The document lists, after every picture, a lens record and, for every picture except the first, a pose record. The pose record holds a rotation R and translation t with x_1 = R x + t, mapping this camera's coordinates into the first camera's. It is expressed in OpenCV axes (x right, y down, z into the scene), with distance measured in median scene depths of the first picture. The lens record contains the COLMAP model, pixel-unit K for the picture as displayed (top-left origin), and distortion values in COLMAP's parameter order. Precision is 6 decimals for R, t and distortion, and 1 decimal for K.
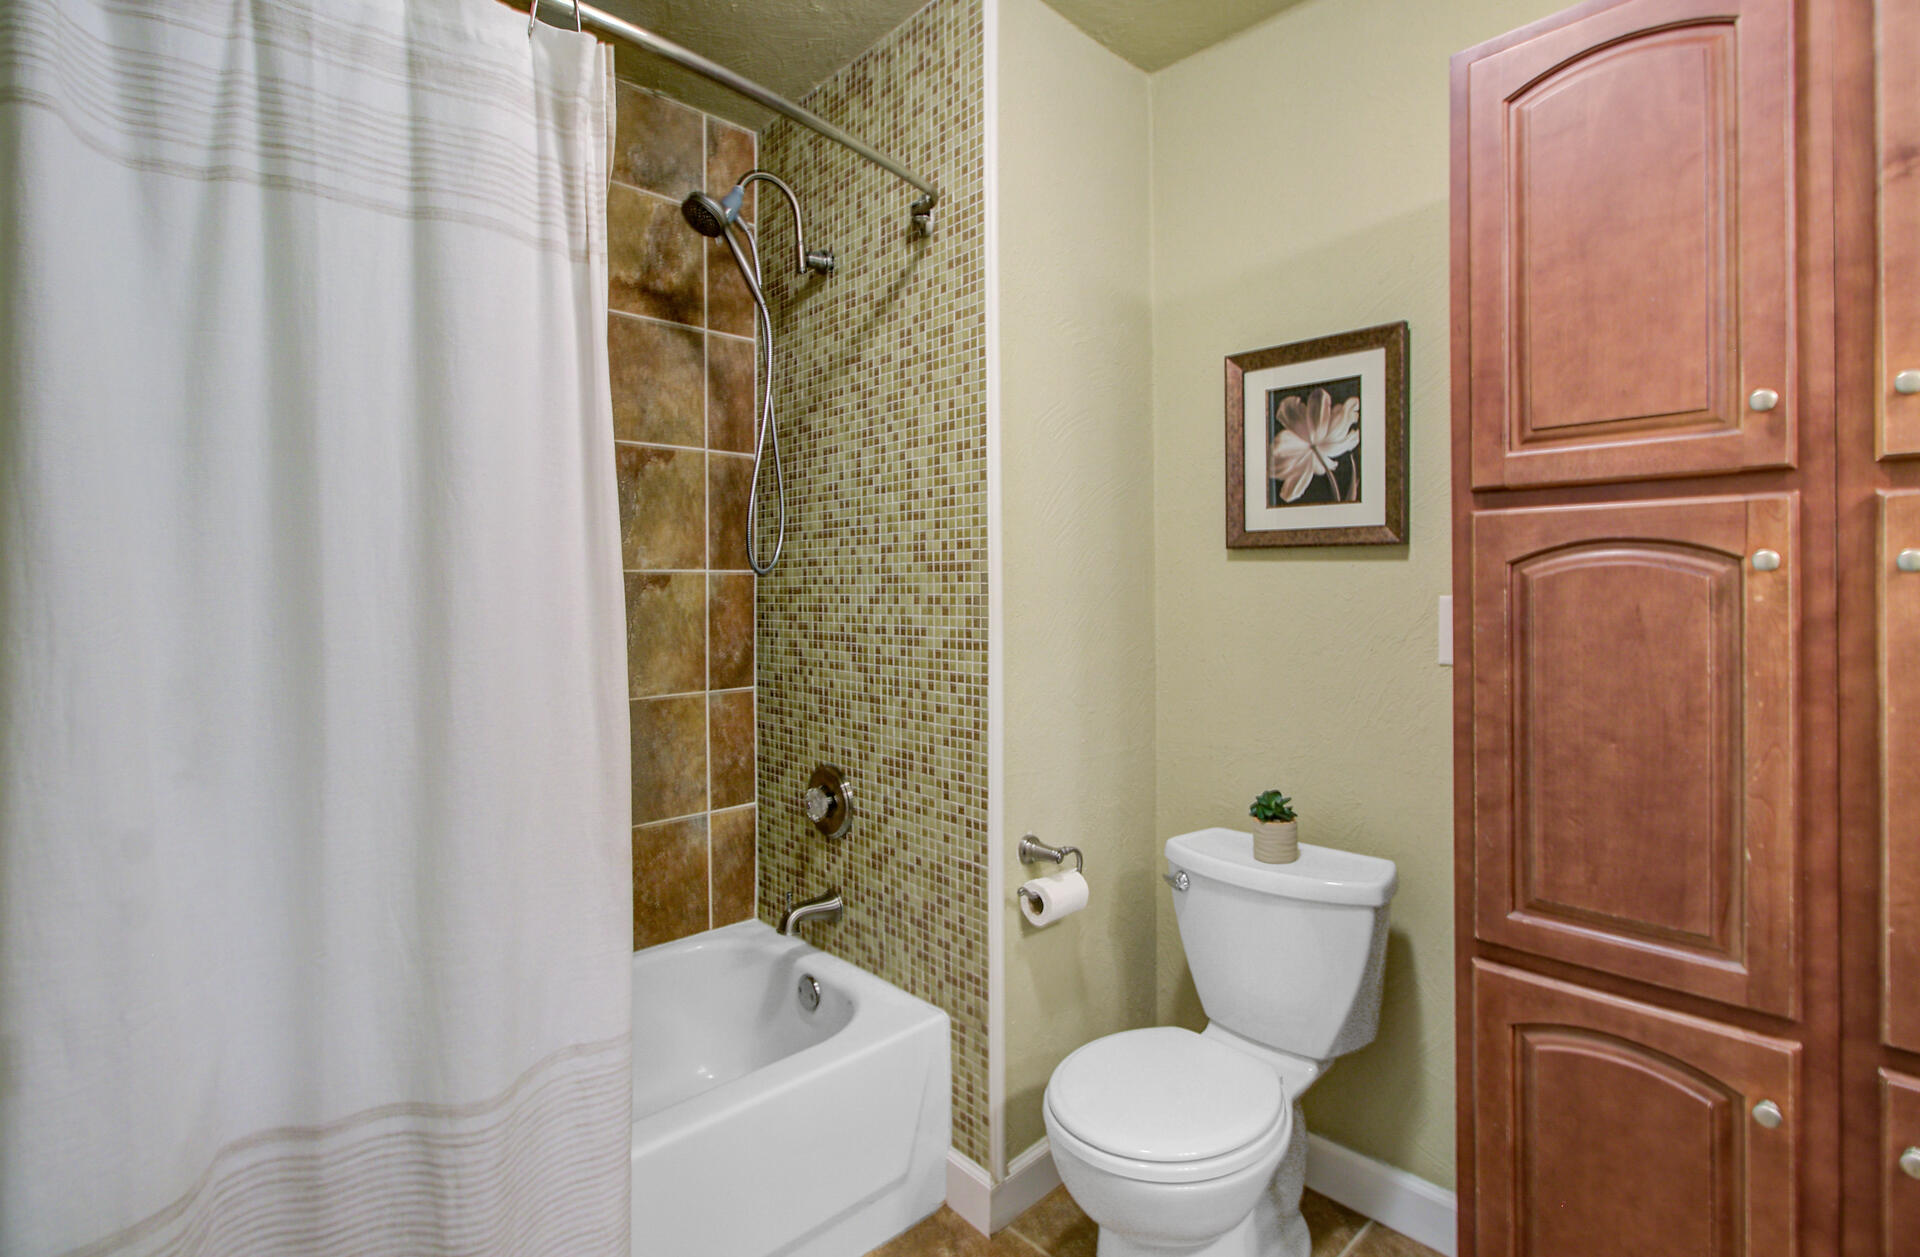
lens RADIAL K [[896.9, 0, 962.6], [0, 896.9, 590.1], [0, 0, 1]] dist [-0.001910, -0.000350]
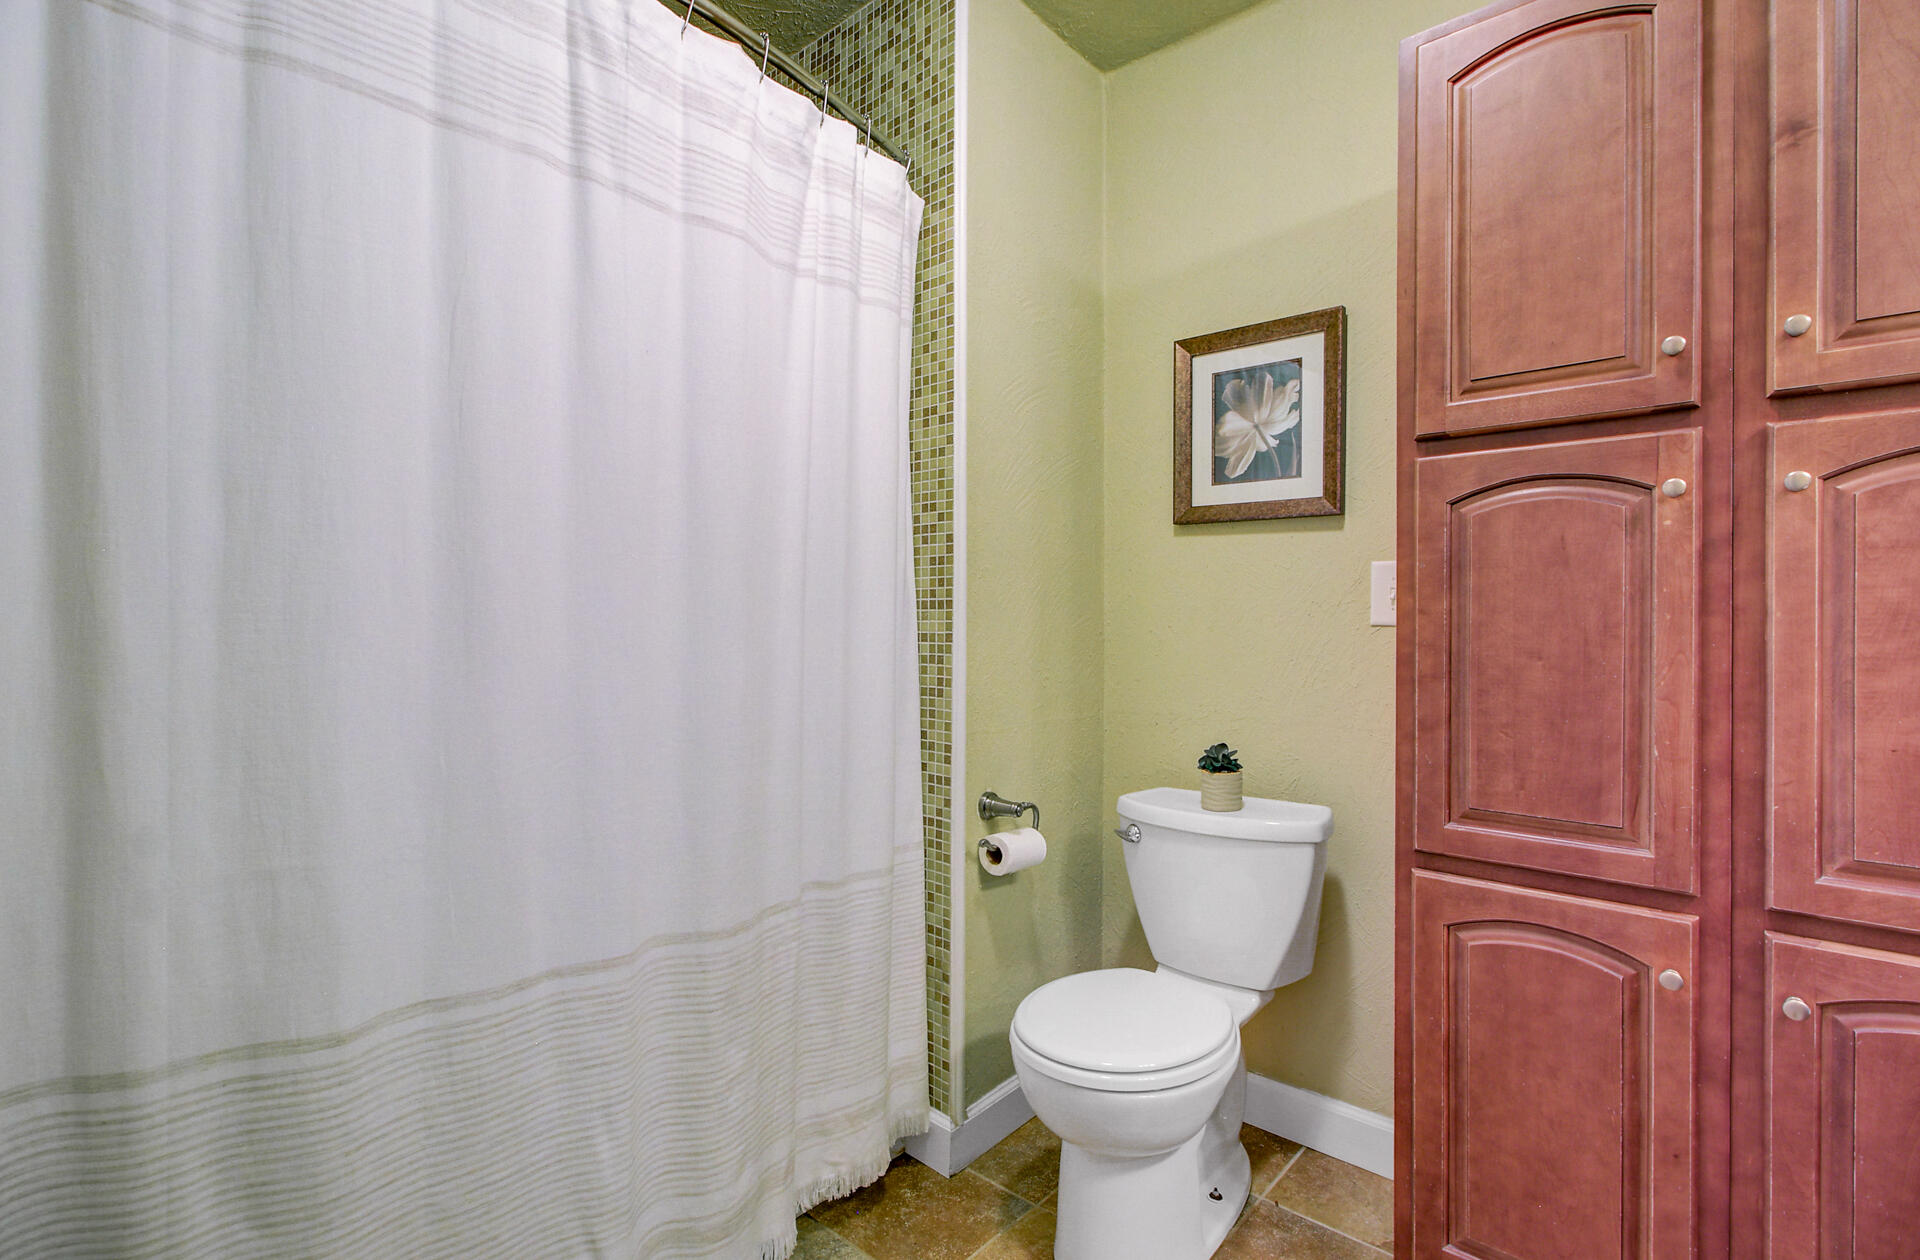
lens RADIAL K [[884.7, 0, 962.9], [0, 884.7, 623.9], [0, 0, 1]] dist [-0.004105, 0.002059]
pose [[0.995555, 0.010184, 0.093625, -0.077613], [-0.010178, 0.999948, -0.000537, 0.118791], [-0.093626, -0.000418, 0.995607, -0.018774]]
